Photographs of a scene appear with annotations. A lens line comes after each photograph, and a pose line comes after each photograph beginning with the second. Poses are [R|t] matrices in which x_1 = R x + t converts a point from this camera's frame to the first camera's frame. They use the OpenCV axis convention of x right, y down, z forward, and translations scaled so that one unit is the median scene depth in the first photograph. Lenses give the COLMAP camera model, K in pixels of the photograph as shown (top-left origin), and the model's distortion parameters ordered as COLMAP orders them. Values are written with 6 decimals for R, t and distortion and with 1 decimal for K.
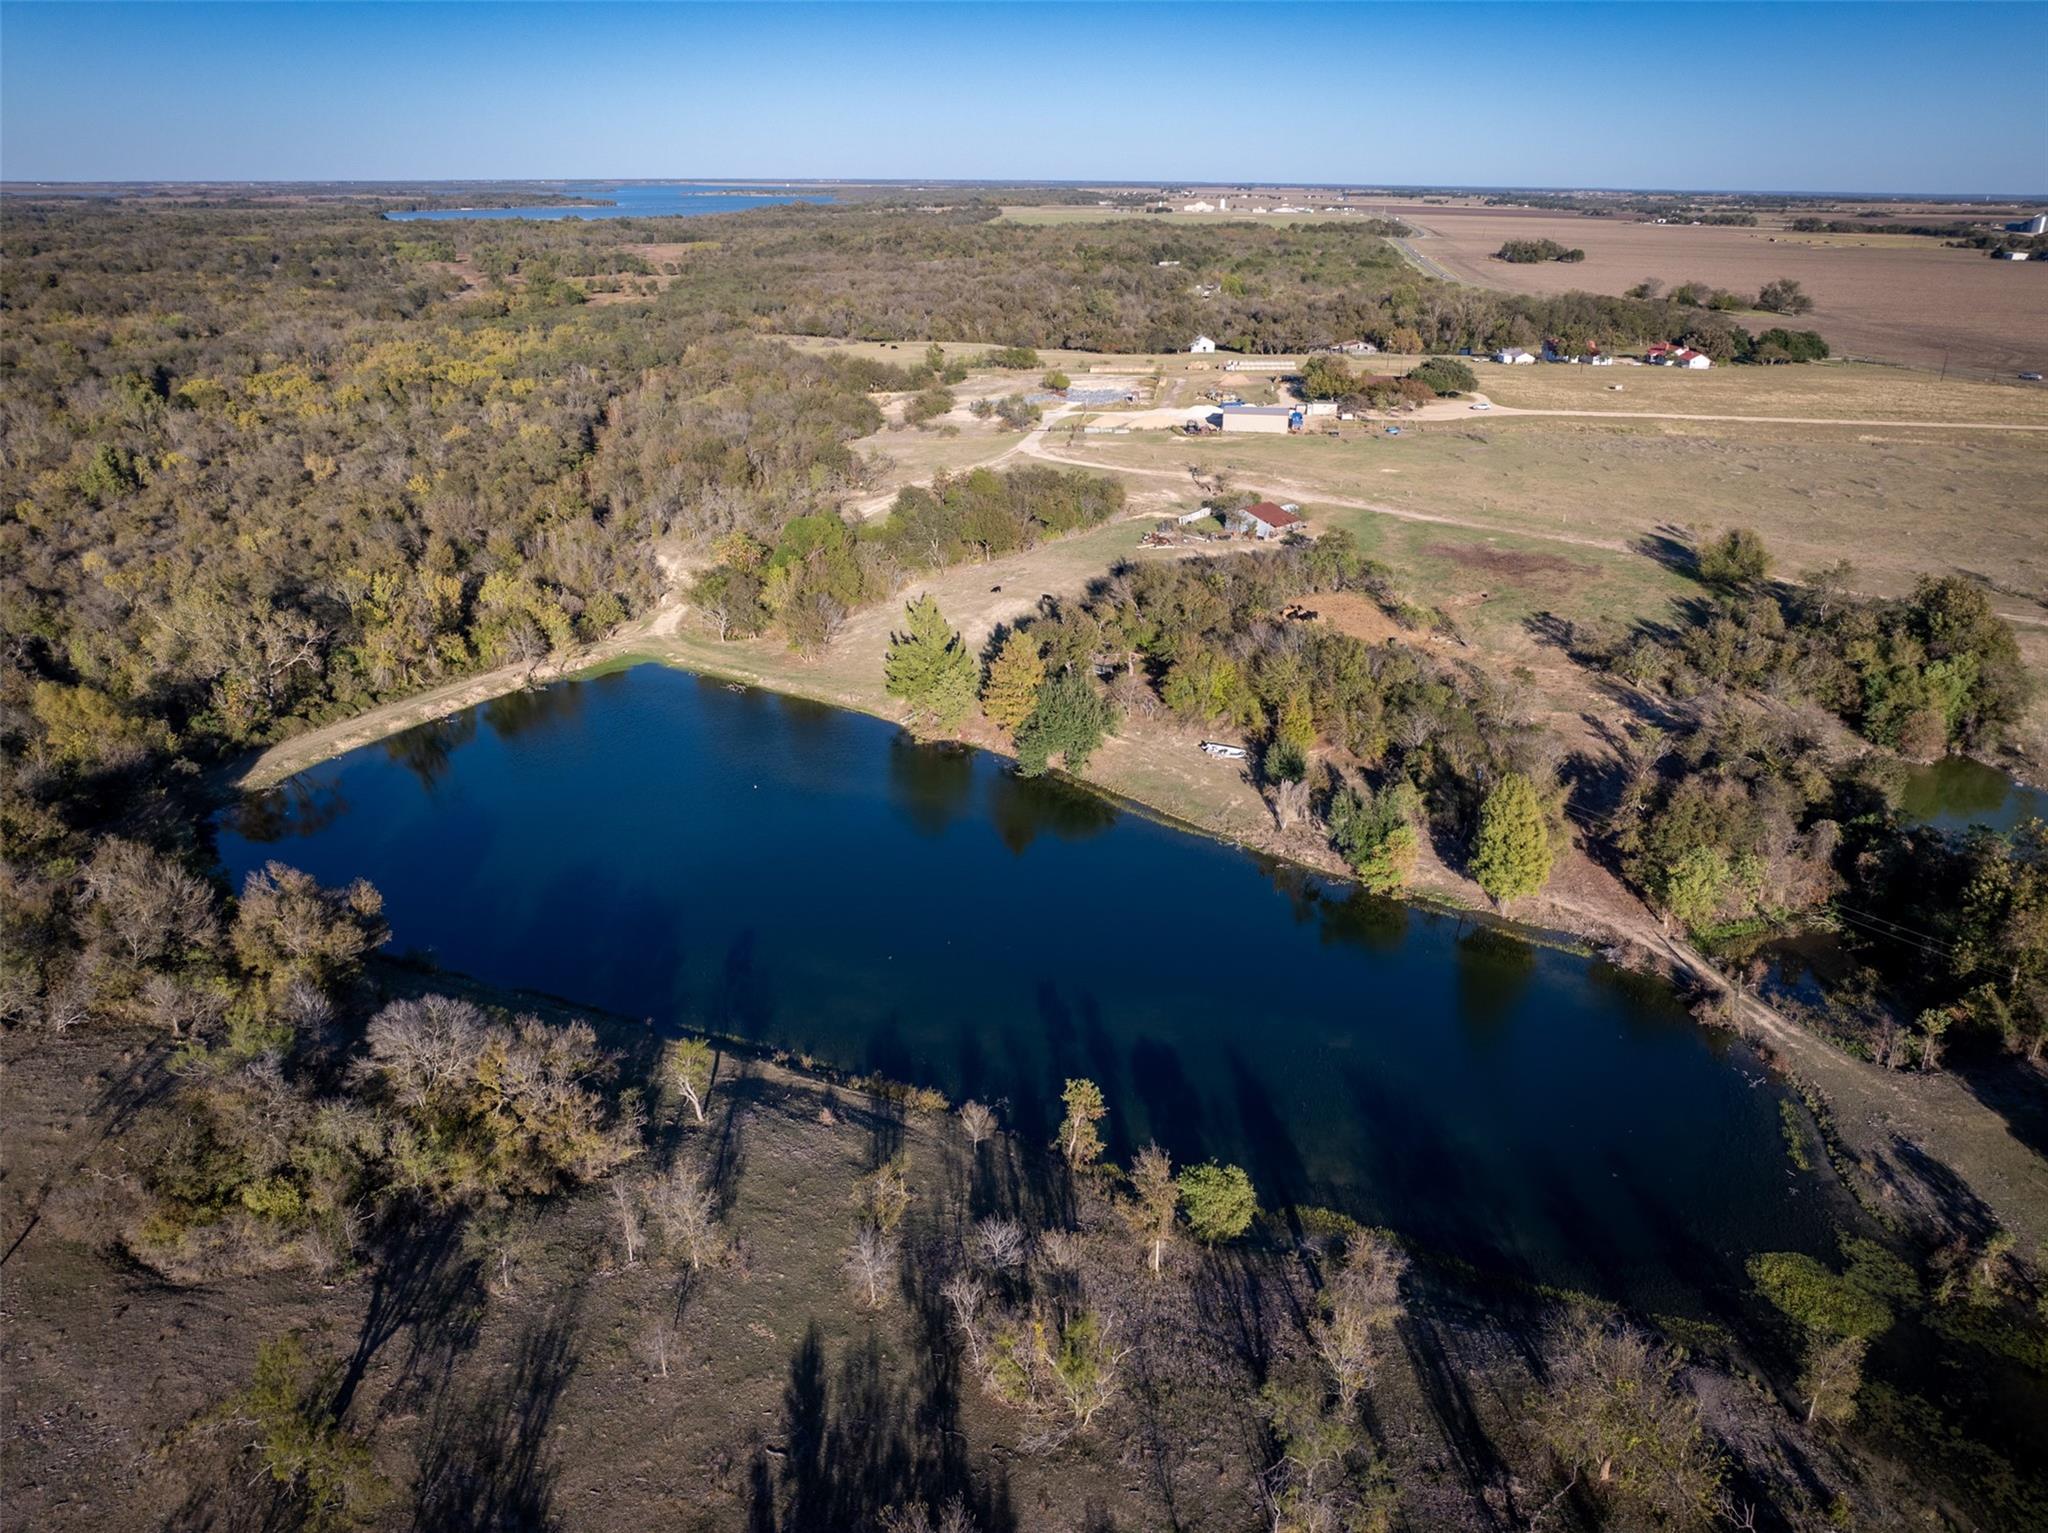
lens RADIAL K [[1432.7, 0, 1024.0], [0, 1432.7, 766.5], [0, 0, 1]] dist [-0.039674, 0.011053]
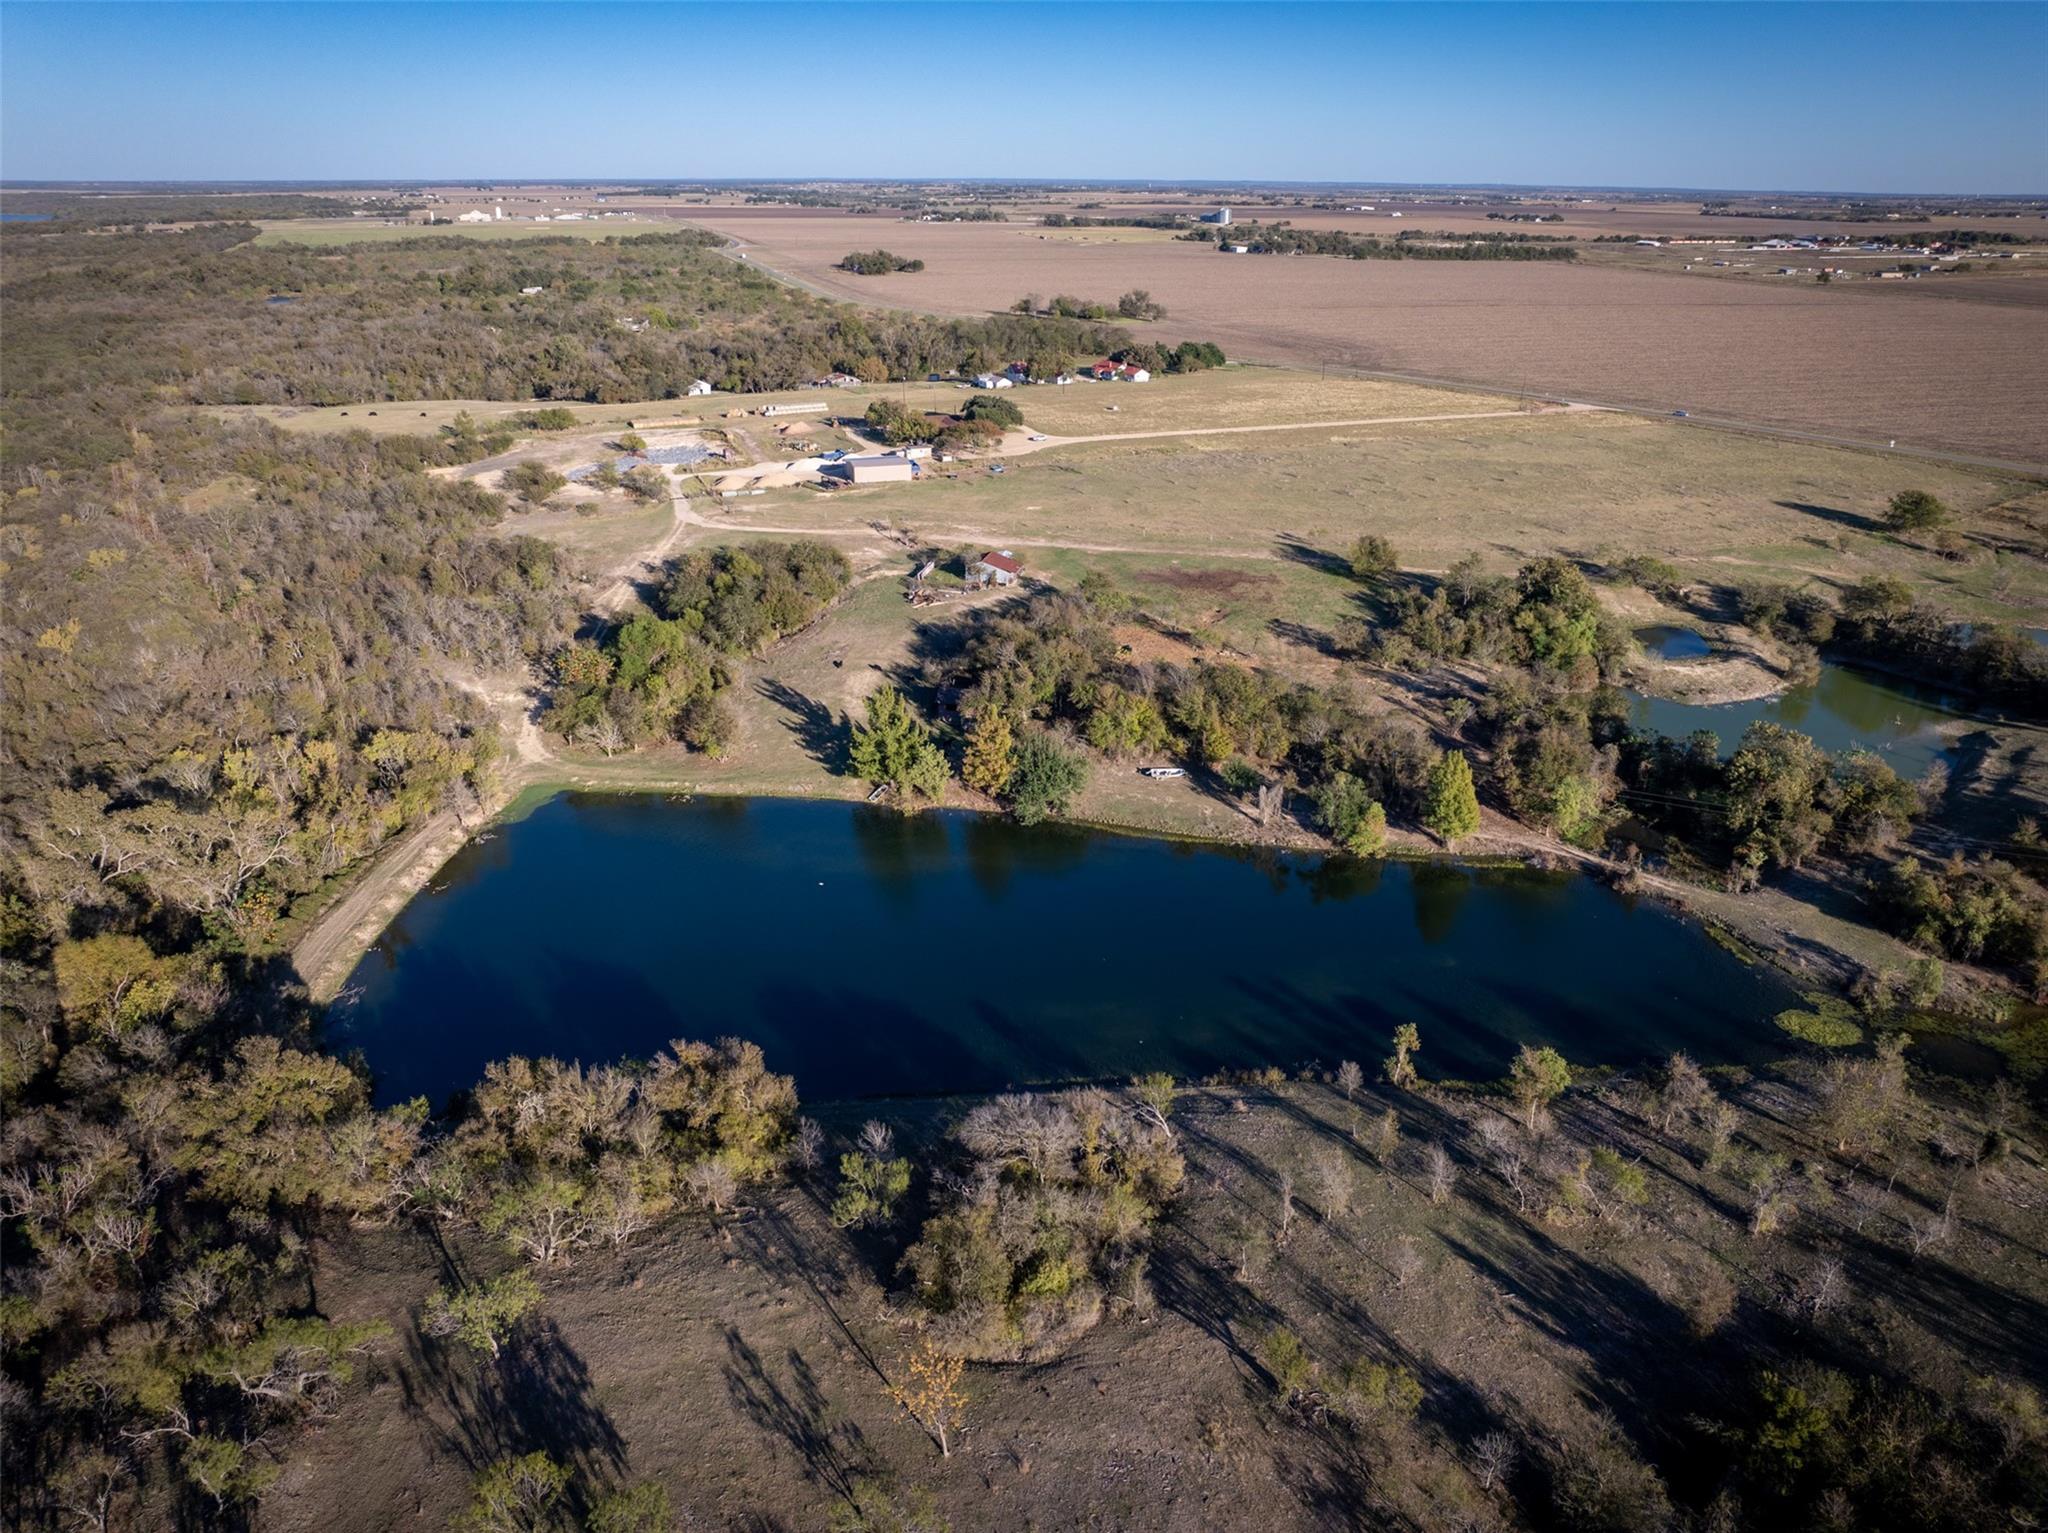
lens RADIAL K [[1432.7, 0, 1024.0], [0, 1432.7, 766.5], [0, 0, 1]] dist [-0.039674, 0.011053]
pose [[0.881749, -0.181670, 0.435333, -0.347916], [0.179907, 0.982623, 0.045665, -0.065183], [-0.436064, 0.038054, 0.899111, -0.039541]]
